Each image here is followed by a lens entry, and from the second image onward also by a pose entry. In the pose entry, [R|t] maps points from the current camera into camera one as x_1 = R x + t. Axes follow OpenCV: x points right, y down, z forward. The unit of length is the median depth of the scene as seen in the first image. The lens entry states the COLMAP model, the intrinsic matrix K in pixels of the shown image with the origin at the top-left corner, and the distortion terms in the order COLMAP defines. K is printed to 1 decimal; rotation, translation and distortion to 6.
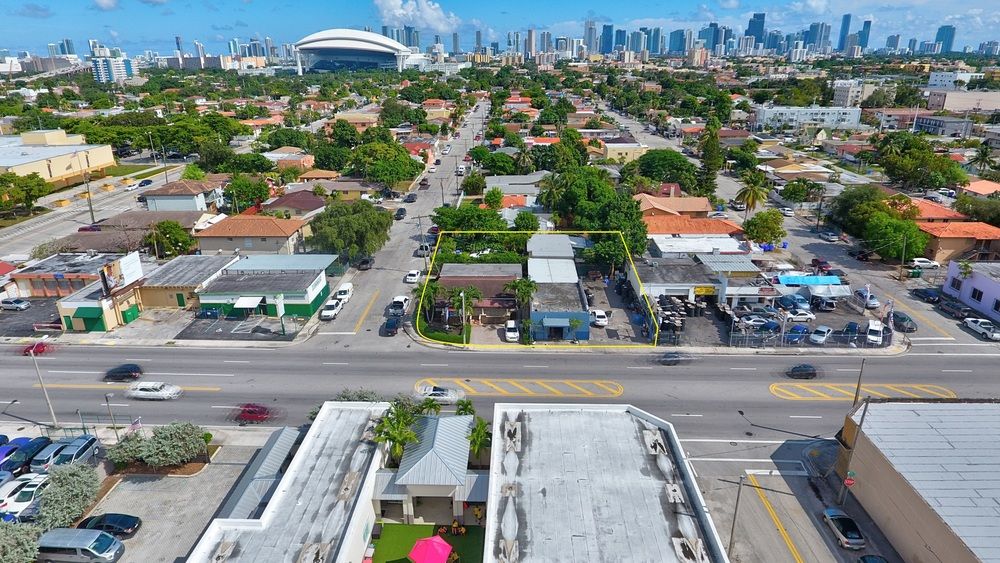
lens RADIAL K [[611.1, 0, 495.0], [0, 611.1, 282.1], [0, 0, 1]] dist [-0.004882, 0.000021]
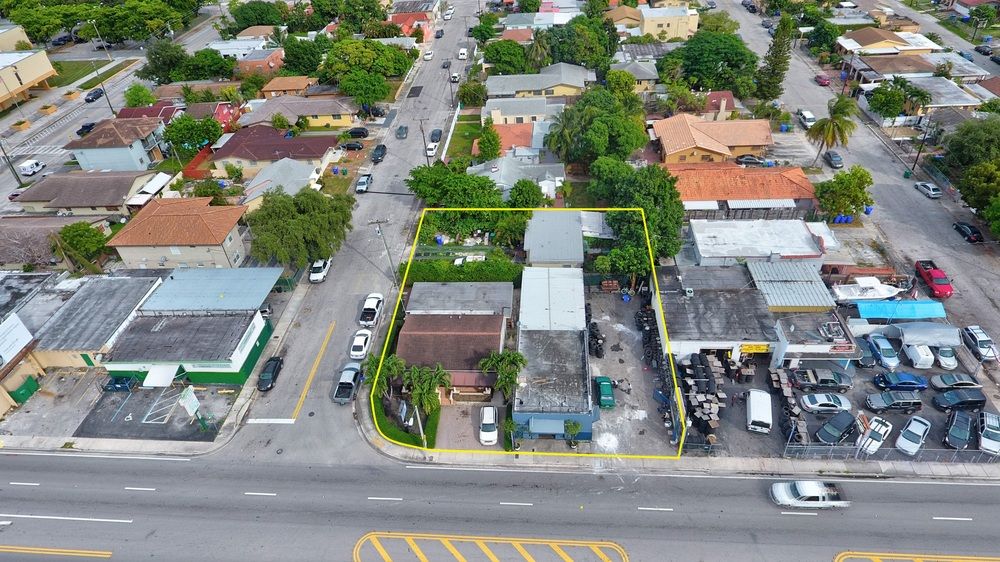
lens RADIAL K [[600.6, 0, 495.6], [0, 600.6, 280.7], [0, 0, 1]] dist [-0.006306, -0.000439]
pose [[0.997433, -0.020356, -0.068652, 0.069435], [0.040179, 0.952691, 0.301272, -0.247539], [0.059272, -0.303257, 0.951064, 0.266402]]
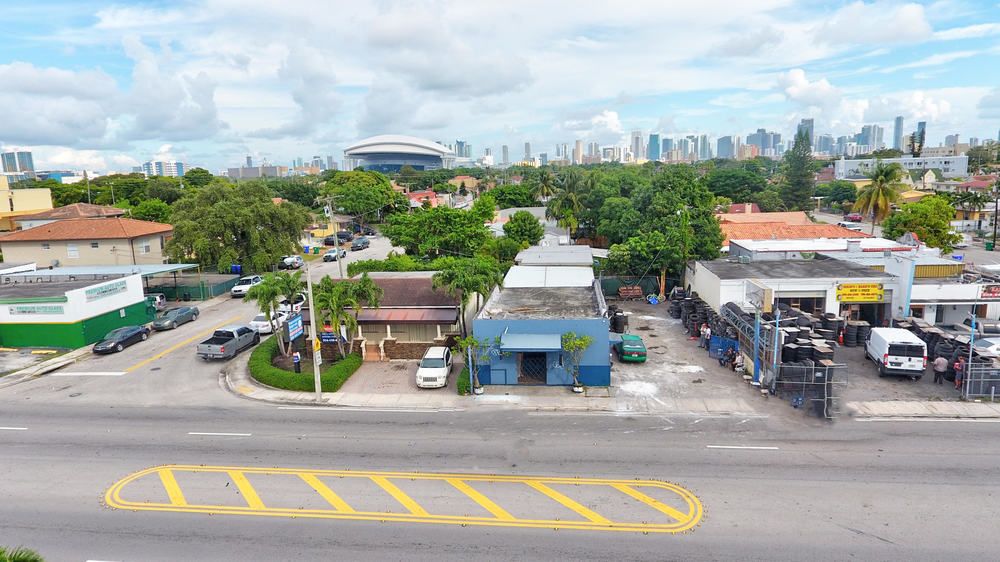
lens RADIAL K [[611.1, 0, 495.0], [0, 611.1, 281.6], [0, 0, 1]] dist [-0.004882, 0.000021]
pose [[0.996352, -0.009857, -0.084763, 0.084568], [-0.005224, 0.984398, -0.175881, 0.075524], [0.085174, 0.175683, 0.980755, 0.427987]]
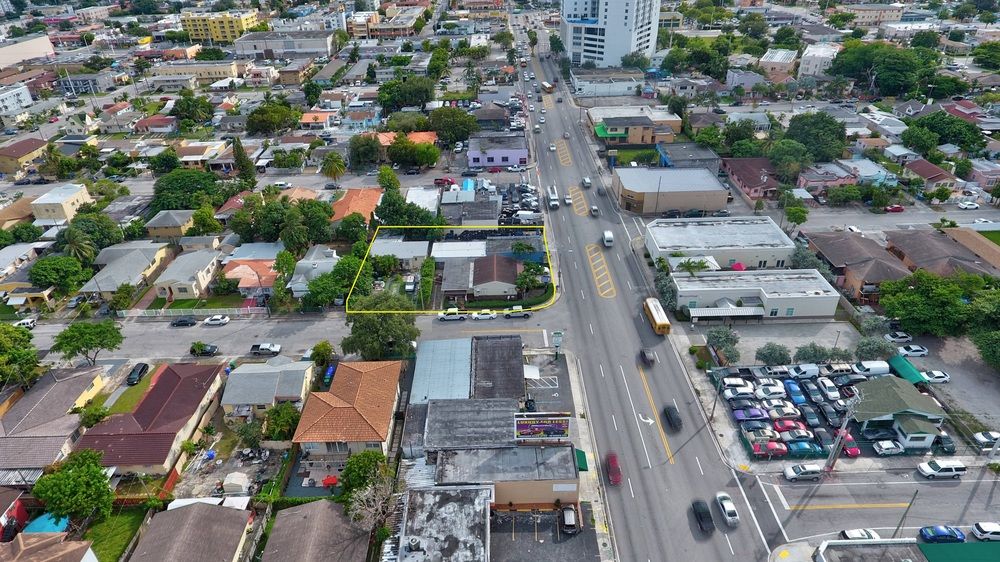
lens RADIAL K [[611.1, 0, 495.0], [0, 611.1, 281.6], [0, 0, 1]] dist [-0.004882, 0.000021]
pose [[-0.045330, -0.487132, 0.872151, -1.087862], [0.360037, 0.806409, 0.469125, -0.547979], [-0.931836, 0.335272, 0.138831, 0.697109]]
